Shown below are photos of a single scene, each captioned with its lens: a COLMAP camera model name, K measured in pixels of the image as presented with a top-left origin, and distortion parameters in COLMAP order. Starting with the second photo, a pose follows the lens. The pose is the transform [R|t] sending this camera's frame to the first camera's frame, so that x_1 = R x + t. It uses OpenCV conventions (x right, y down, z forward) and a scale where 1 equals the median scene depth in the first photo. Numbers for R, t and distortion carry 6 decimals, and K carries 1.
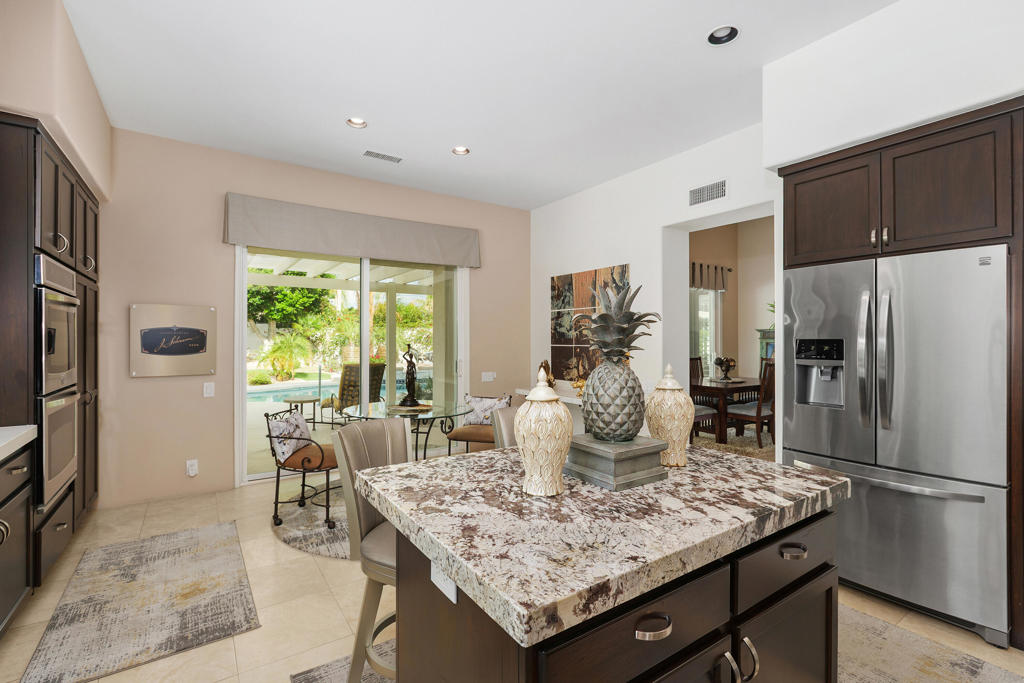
lens RADIAL K [[461.3, 0, 512.1], [0, 461.3, 340.3], [0, 0, 1]] dist [0.001041, -0.000570]
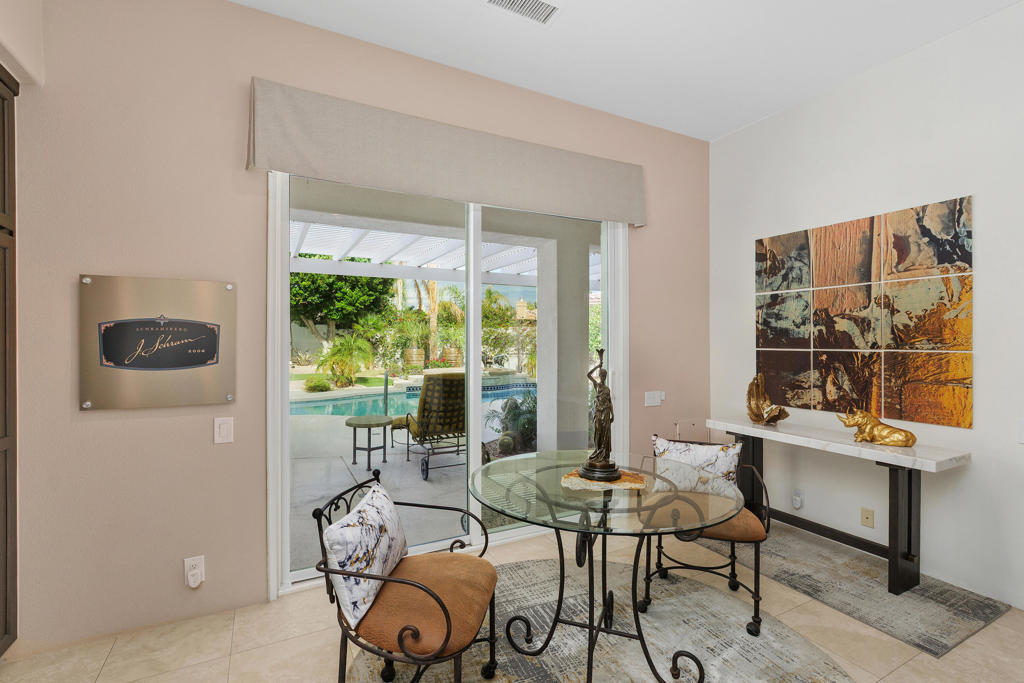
lens RADIAL K [[463.8, 0, 511.6], [0, 463.8, 342.6], [0, 0, 1]] dist [-0.000464, -0.000102]
pose [[0.994005, -0.002051, -0.109311, -0.181289], [0.002266, 0.999996, 0.001838, -0.000127], [0.109307, -0.002075, 0.994006, 0.351400]]
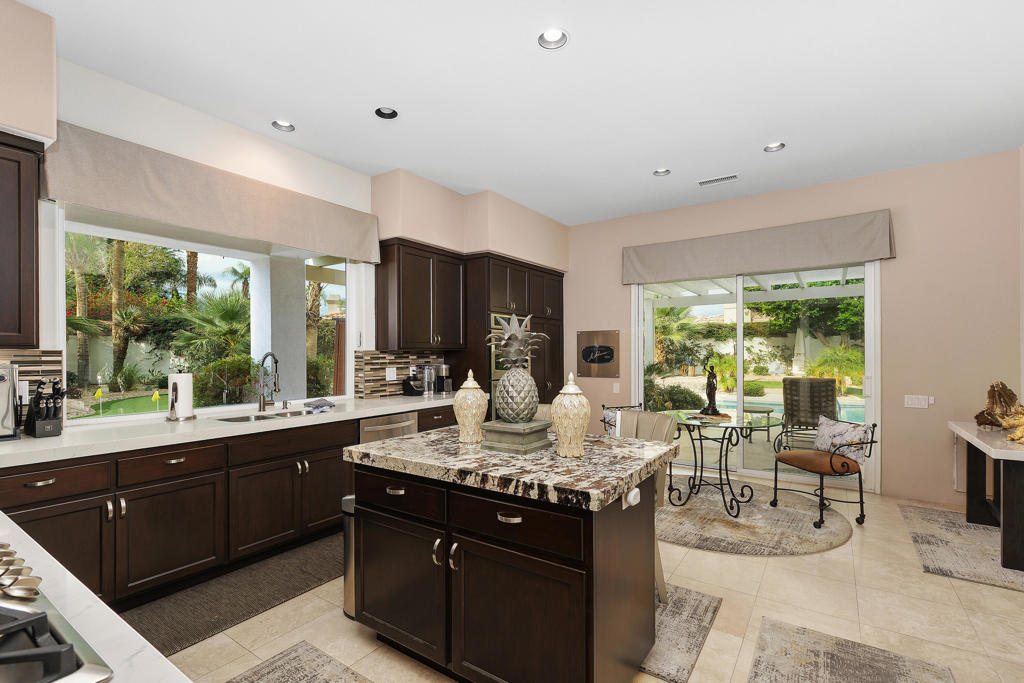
lens RADIAL K [[468.9, 0, 511.9], [0, 468.9, 357.8], [0, 0, 1]] dist [0.000505, -0.000001]
pose [[0.358338, 0.002377, -0.933589, 0.431794], [0.005988, 0.999970, 0.004844, 0.001362], [0.933573, -0.007326, 0.358313, 0.127159]]
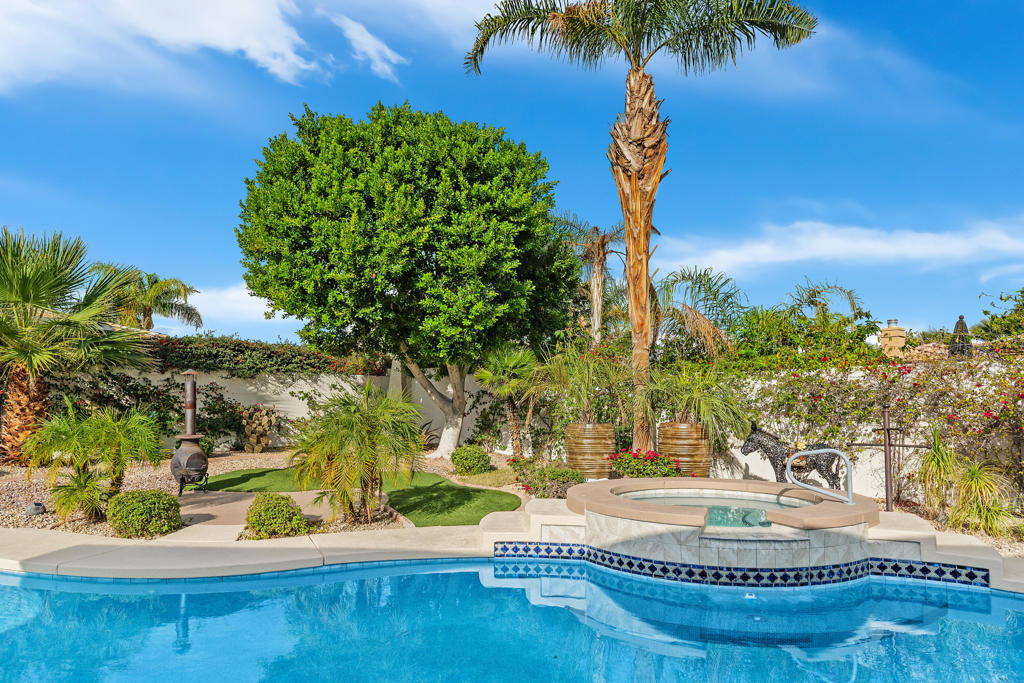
lens RADIAL K [[644.1, 0, 512.5], [0, 644.1, 342.9], [0, 0, 1]] dist [-0.002481, -0.000449]
pose [[0.803757, -0.058665, -0.592058, -0.288559], [-0.002120, 0.994838, -0.101452, 0.005423], [0.594954, 0.082798, 0.799484, 1.780155]]
